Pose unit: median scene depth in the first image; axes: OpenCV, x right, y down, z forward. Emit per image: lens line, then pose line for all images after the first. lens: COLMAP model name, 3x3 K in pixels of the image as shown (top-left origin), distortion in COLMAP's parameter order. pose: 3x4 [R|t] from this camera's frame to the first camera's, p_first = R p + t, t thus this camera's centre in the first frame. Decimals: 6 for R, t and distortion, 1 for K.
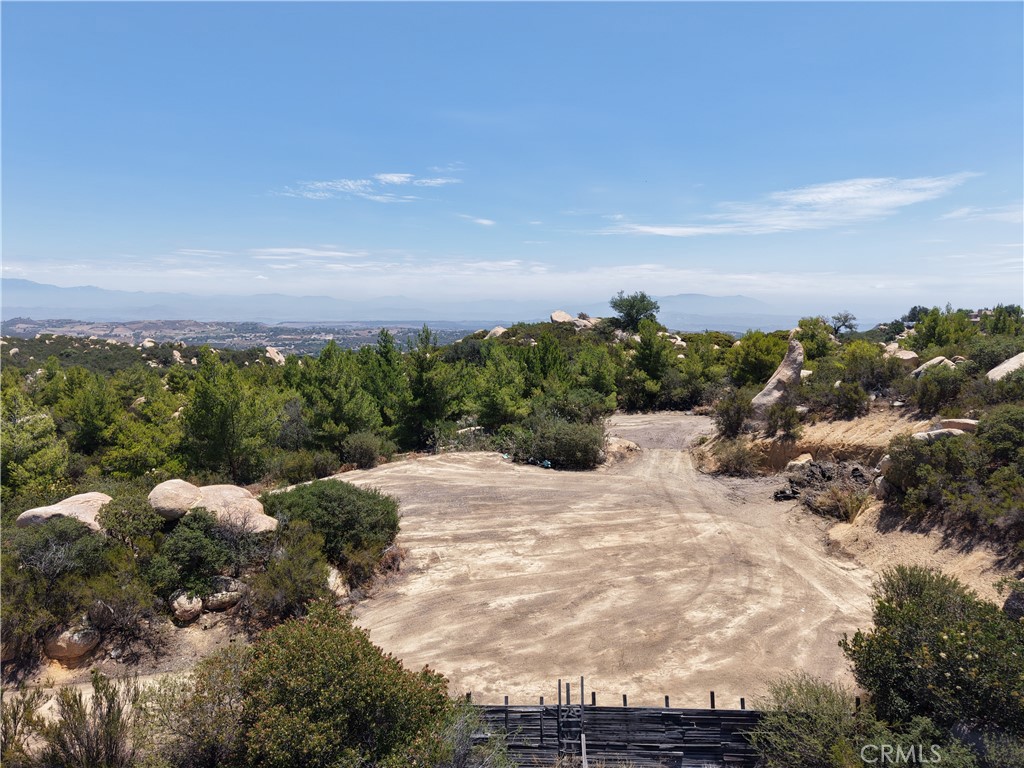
lens RADIAL K [[678.0, 0, 507.8], [0, 678.0, 389.0], [0, 0, 1]] dist [0.064459, -0.070543]
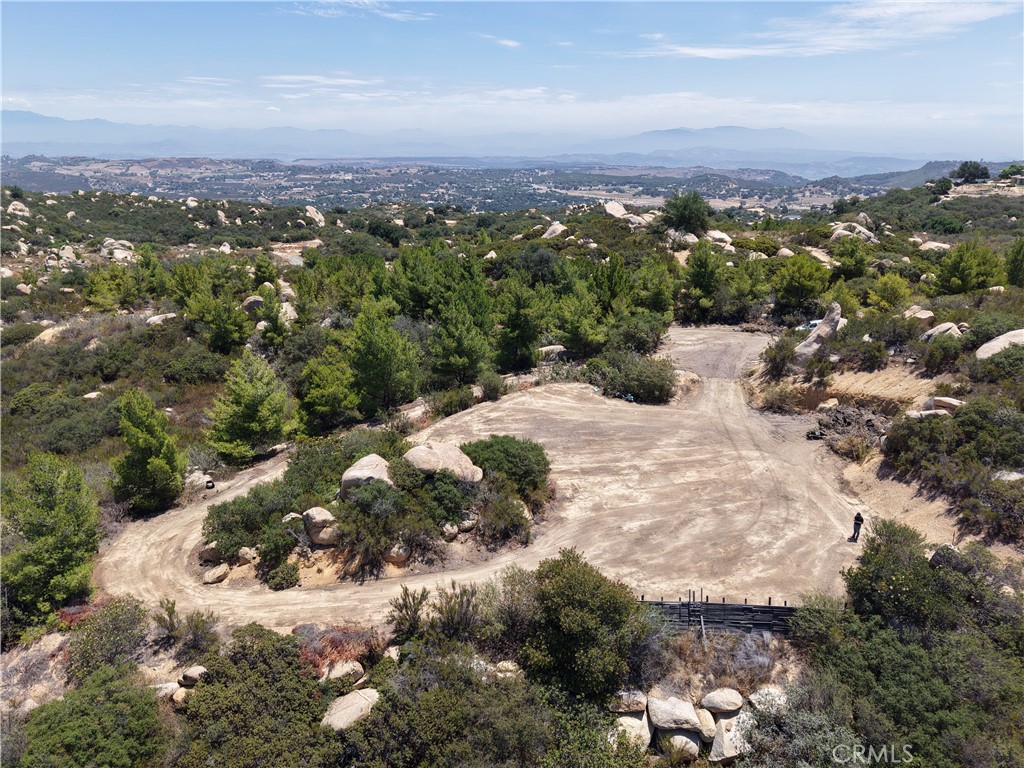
lens RADIAL K [[678.0, 0, 507.8], [0, 678.0, 389.0], [0, 0, 1]] dist [0.064459, -0.070543]
pose [[0.999421, 0.008615, -0.032919, -0.206070], [-0.000931, 0.973976, 0.226648, -0.306524], [0.034015, -0.226486, 0.973420, -0.418086]]
